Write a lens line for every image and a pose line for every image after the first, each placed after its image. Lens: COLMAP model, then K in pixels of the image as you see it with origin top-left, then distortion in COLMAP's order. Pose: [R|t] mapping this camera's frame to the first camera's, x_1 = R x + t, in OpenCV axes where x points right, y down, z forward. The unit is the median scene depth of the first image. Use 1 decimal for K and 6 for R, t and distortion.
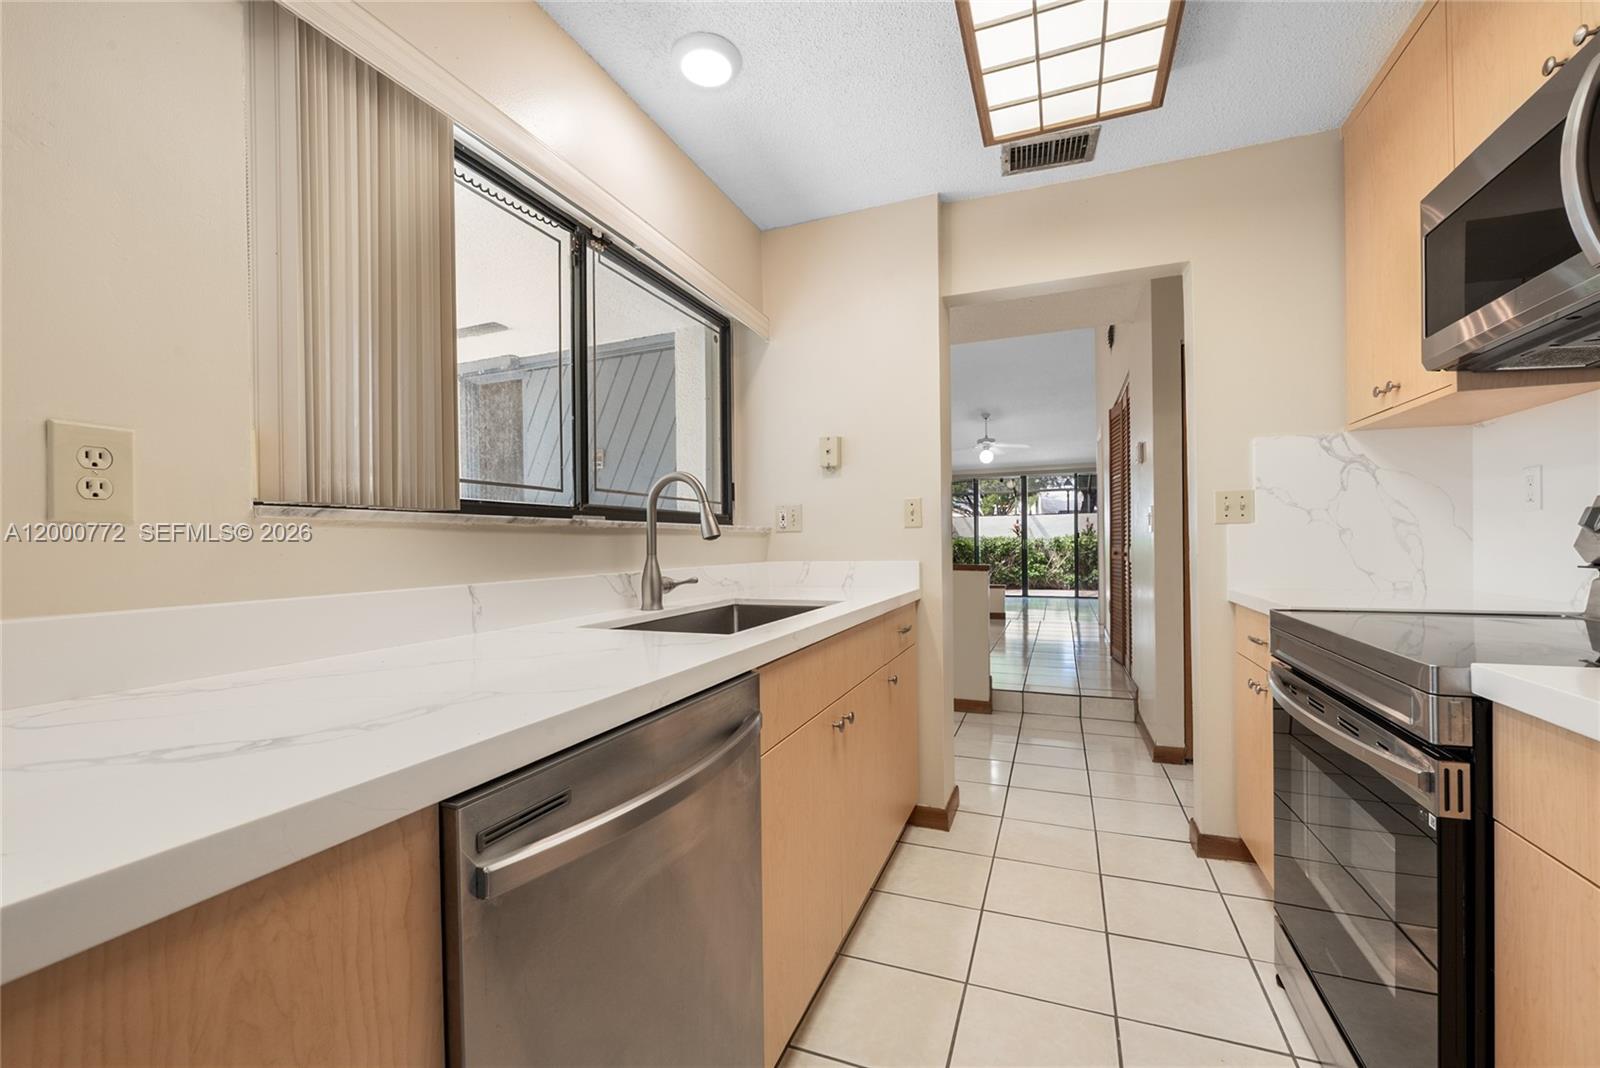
lens RADIAL K [[655.2, 0, 792.7], [0, 655.2, 538.5], [0, 0, 1]] dist [-0.003003, 0.000528]
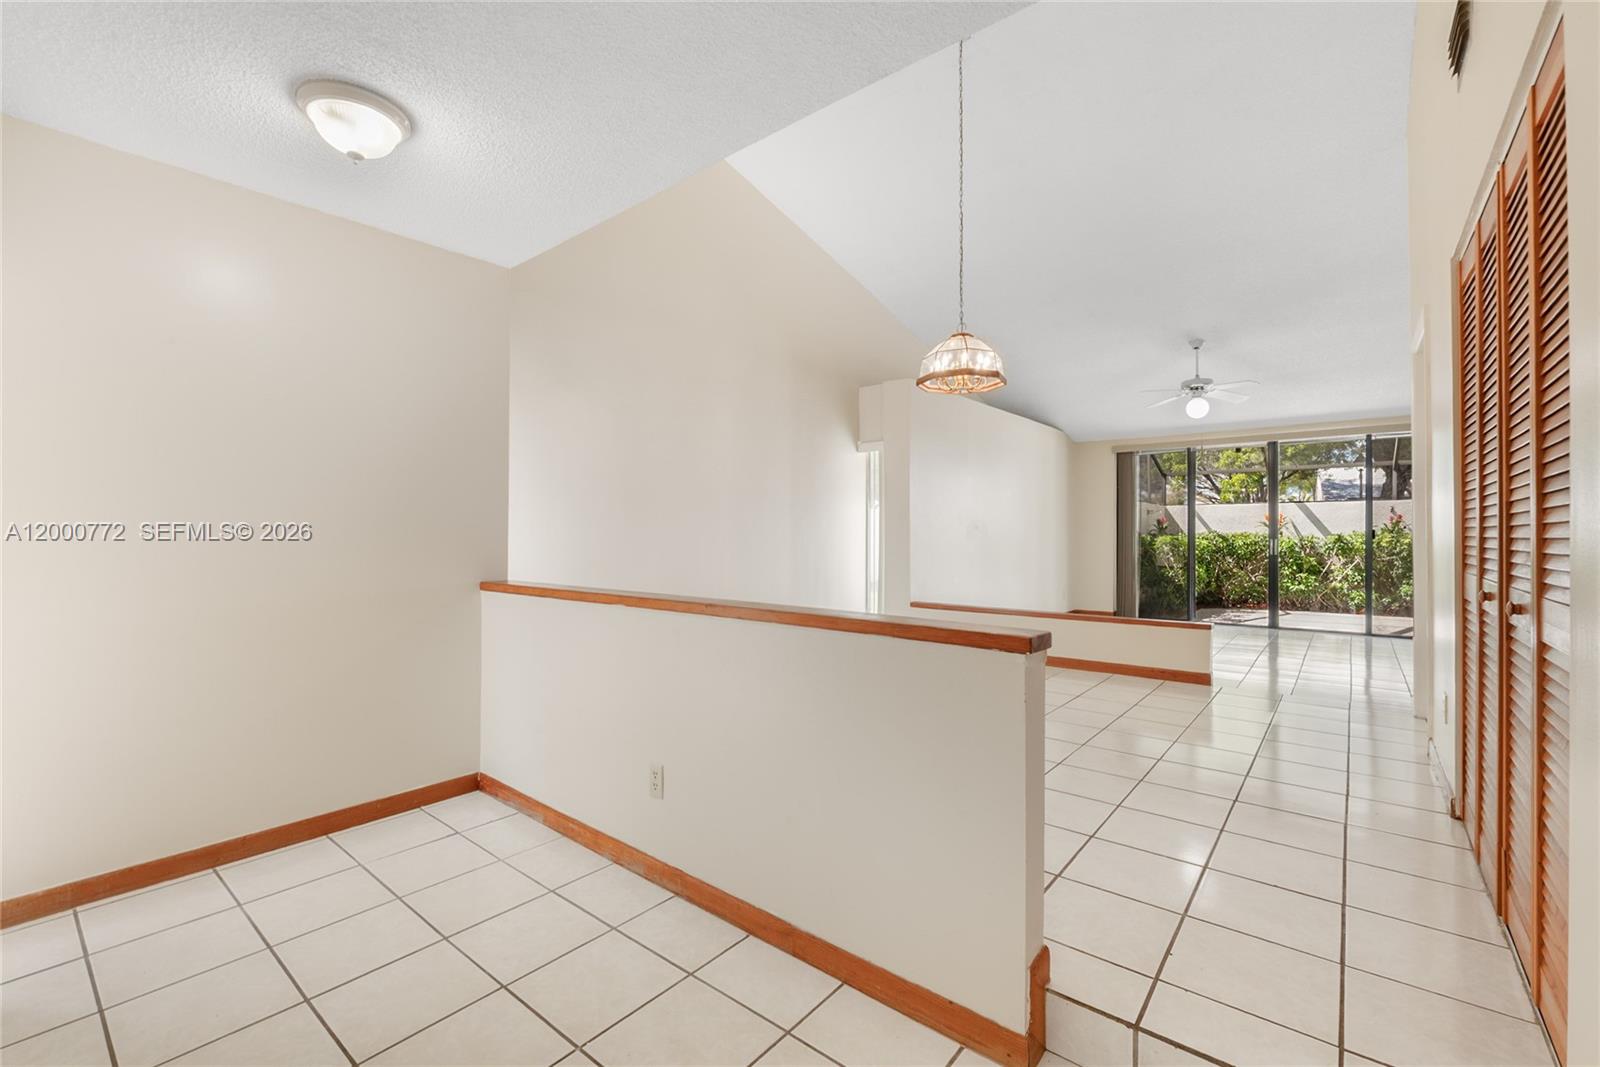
lens RADIAL K [[685.7, 0, 797.1], [0, 685.7, 525.4], [0, 0, 1]] dist [0.003098, 0.000187]
pose [[0.957590, 0.012105, -0.287879, 0.240951], [-0.013080, 0.999913, -0.001465, -0.012563], [0.287836, 0.005168, 0.957666, 0.523350]]
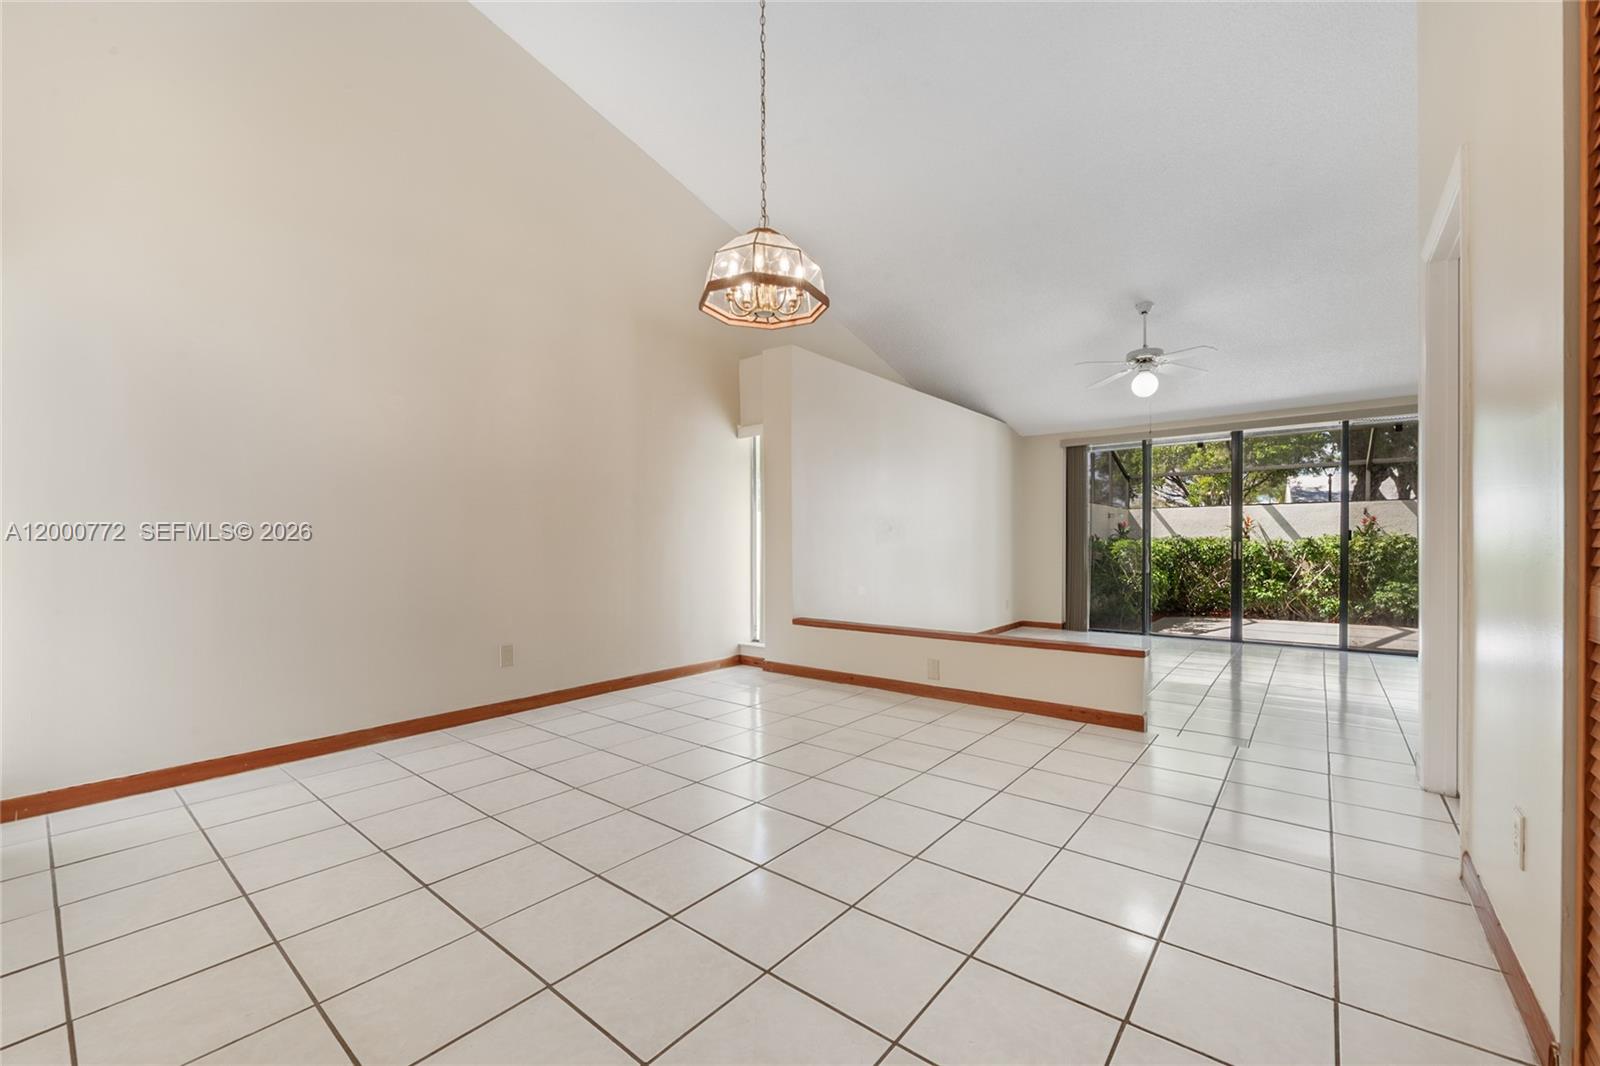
lens RADIAL K [[655.2, 0, 791.3], [0, 655.2, 544.2], [0, 0, 1]] dist [-0.003003, 0.000528]
pose [[0.957719, 0.012487, -0.287434, 0.354810], [-0.009102, 0.999873, 0.013111, -0.001007], [0.287562, -0.009940, 0.957711, 0.828697]]
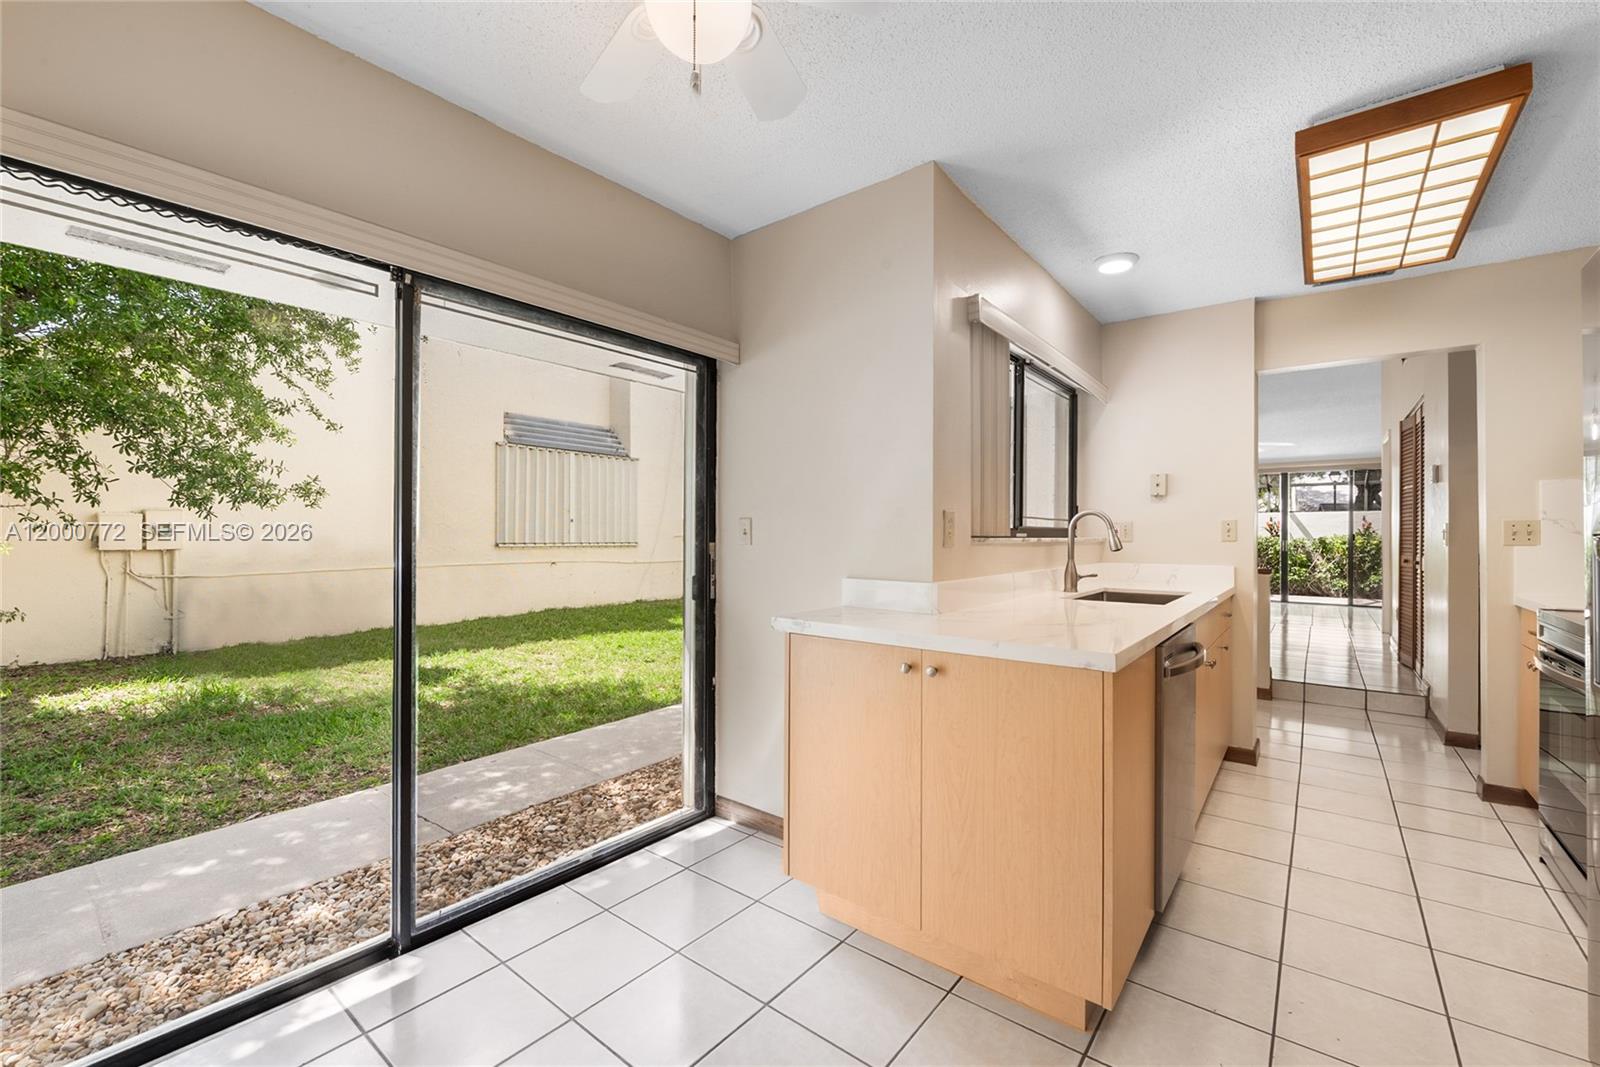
lens RADIAL K [[655.2, 0, 803.2], [0, 655.2, 527.8], [0, 0, 1]] dist [-0.003003, 0.000528]
pose [[0.960005, 0.015554, -0.279551, -0.097000], [-0.016507, 0.999863, -0.001055, -0.009701], [0.279497, 0.005627, 0.960130, -0.188363]]
